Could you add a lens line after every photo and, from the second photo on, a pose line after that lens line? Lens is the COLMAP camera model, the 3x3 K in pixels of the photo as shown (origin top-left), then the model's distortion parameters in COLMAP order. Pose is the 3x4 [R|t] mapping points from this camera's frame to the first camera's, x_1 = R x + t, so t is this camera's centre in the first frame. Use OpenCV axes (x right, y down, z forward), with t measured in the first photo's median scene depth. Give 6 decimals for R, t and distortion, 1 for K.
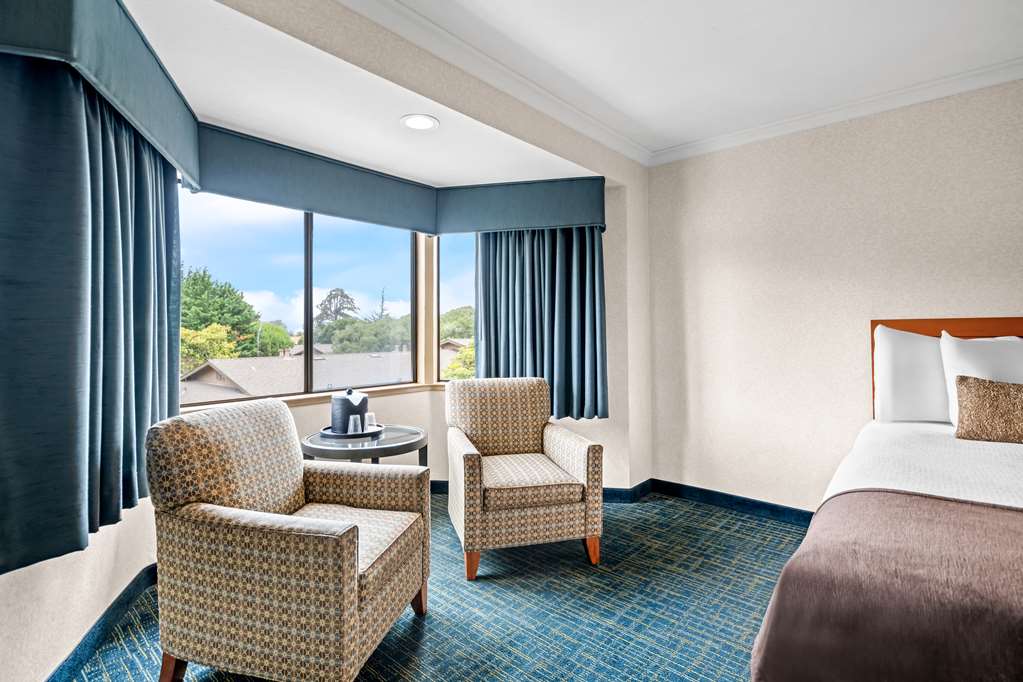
lens RADIAL K [[484.4, 0, 511.5], [0, 484.4, 341.0], [0, 0, 1]] dist [0.000149, -0.000184]
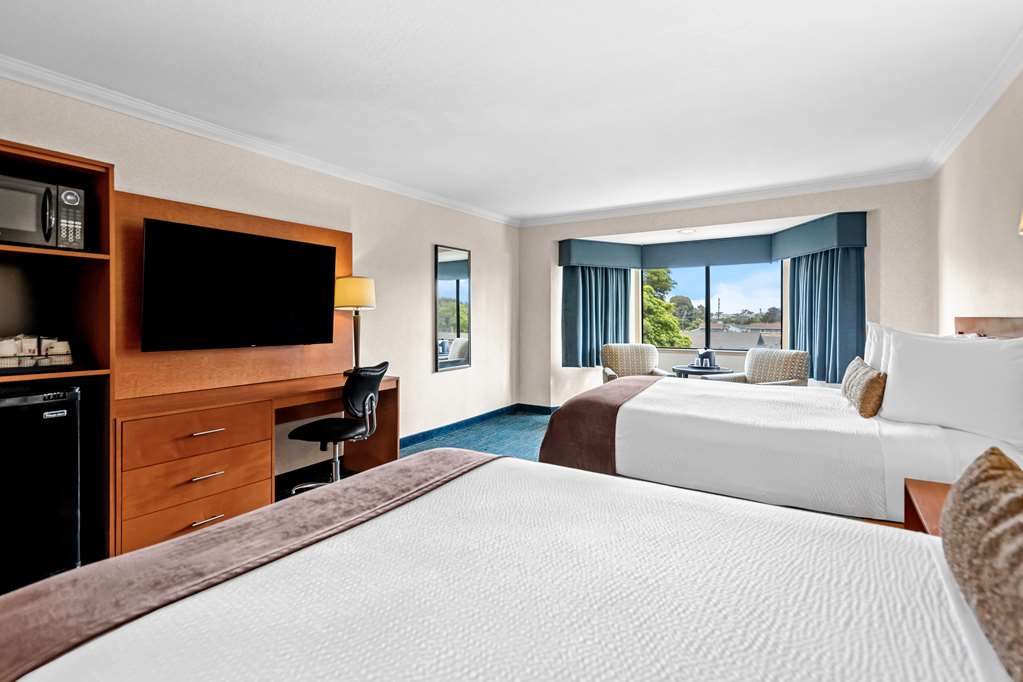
lens RADIAL K [[484.4, 0, 511.5], [0, 484.4, 341.0], [0, 0, 1]] dist [0.000149, -0.000184]
pose [[0.167289, 0.060525, -0.984048, 1.383929], [-0.022181, 0.998092, 0.057618, -0.026031], [0.985658, 0.012188, 0.168313, -0.169782]]
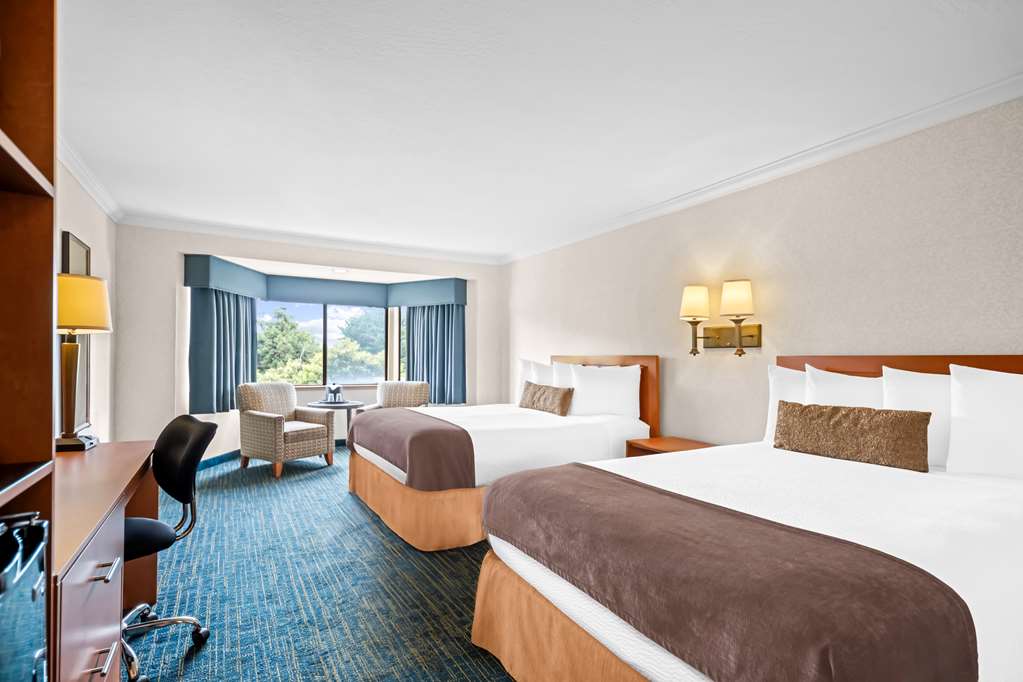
lens RADIAL K [[493.3, 0, 511.9], [0, 493.3, 364.9], [0, 0, 1]] dist [0.000701, 0.000113]
pose [[0.951528, 0.024445, -0.306588, 0.968710], [-0.026263, 0.999653, -0.001805, 0.001181], [0.306438, 0.009769, 0.951841, -0.760836]]
